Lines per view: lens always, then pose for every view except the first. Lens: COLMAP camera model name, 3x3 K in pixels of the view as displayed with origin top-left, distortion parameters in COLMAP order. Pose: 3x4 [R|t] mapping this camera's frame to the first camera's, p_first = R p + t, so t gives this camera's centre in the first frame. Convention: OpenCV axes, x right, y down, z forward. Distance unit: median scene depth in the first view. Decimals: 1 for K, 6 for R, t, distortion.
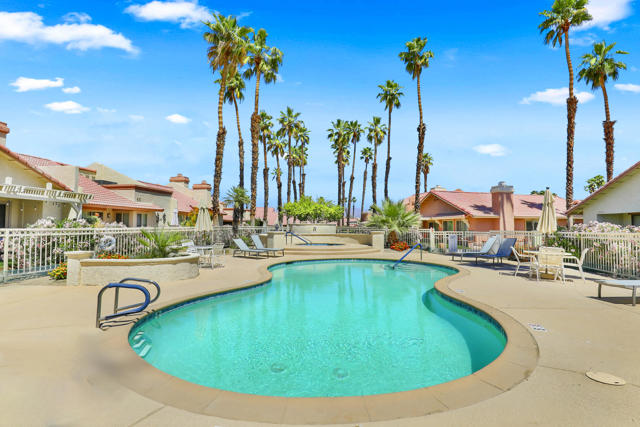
lens RADIAL K [[315.3, 0, 318.4], [0, 315.3, 216.2], [0, 0, 1]] dist [-0.017971, 0.000049]
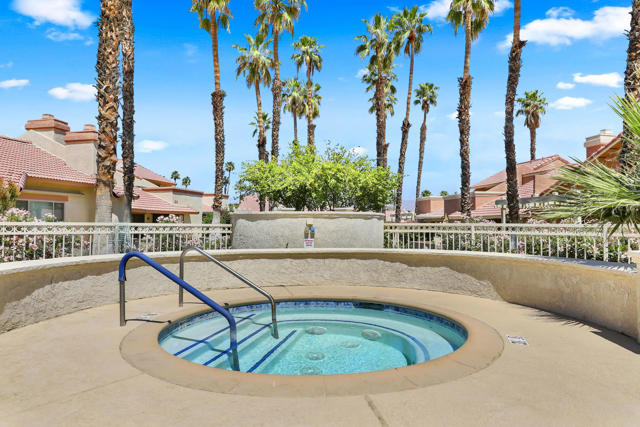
lens RADIAL K [[443.8, 0, 319.6], [0, 443.8, 213.0], [0, 0, 1]] dist [-0.008718, -0.000002]
pose [[0.998584, -0.003256, -0.053103, 0.007297], [0.003667, 0.999964, 0.007634, 0.009339], [0.053076, -0.007817, 0.998560, 0.262867]]
